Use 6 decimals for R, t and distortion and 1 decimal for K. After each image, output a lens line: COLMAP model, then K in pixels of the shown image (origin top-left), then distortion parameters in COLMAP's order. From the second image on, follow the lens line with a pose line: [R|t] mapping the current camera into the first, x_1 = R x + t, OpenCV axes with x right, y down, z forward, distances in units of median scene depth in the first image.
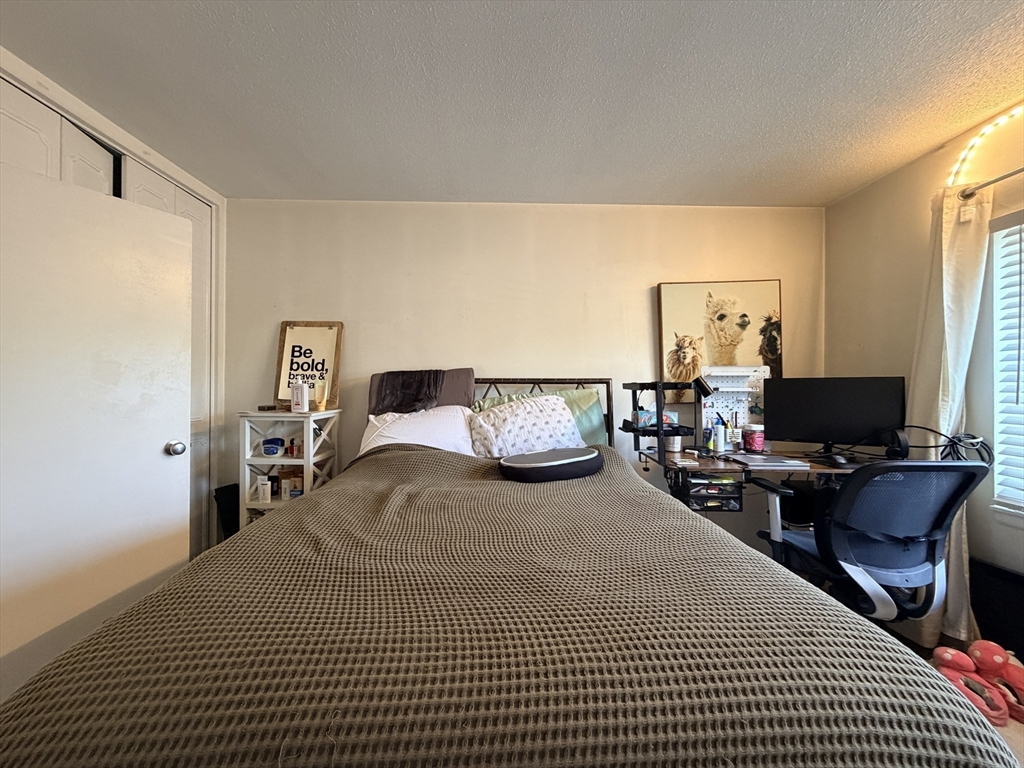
lens RADIAL K [[410.1, 0, 512.0], [0, 410.1, 384.0], [0, 0, 1]] dist [0.000399, 0.000160]
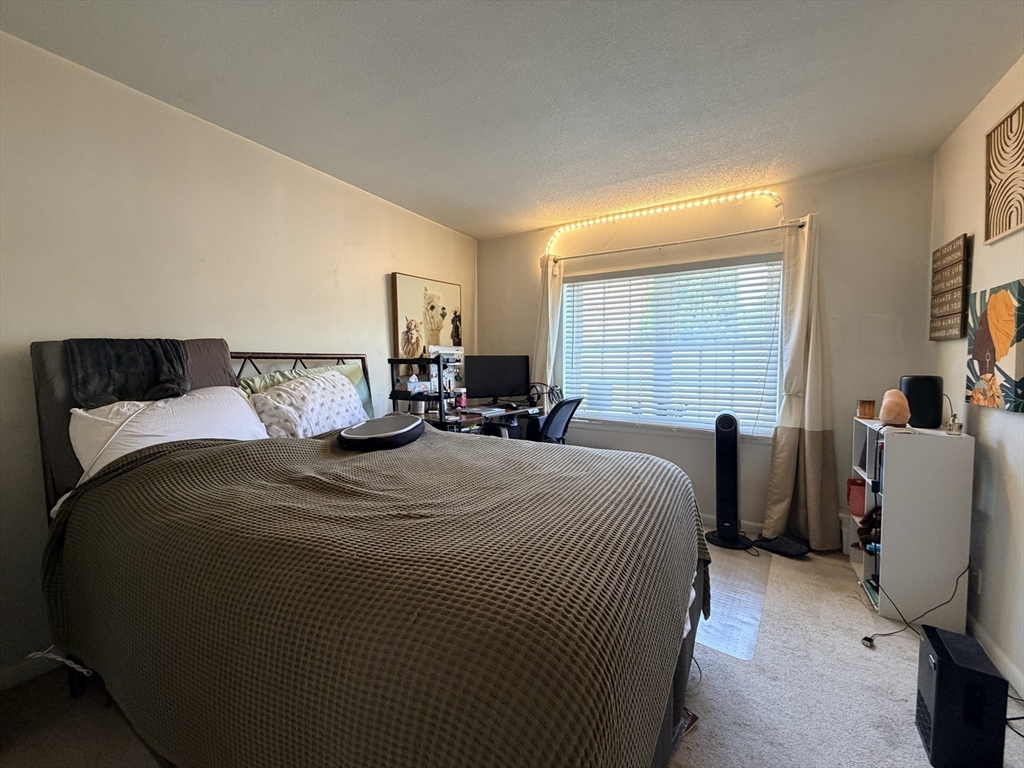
lens RADIAL K [[410.1, 0, 512.0], [0, 410.1, 384.0], [0, 0, 1]] dist [0.000399, 0.000160]
pose [[0.527932, -0.049090, 0.847867, -0.496060], [0.000046, 0.998330, 0.057773, 0.002417], [-0.849287, -0.030461, 0.527053, 0.107412]]
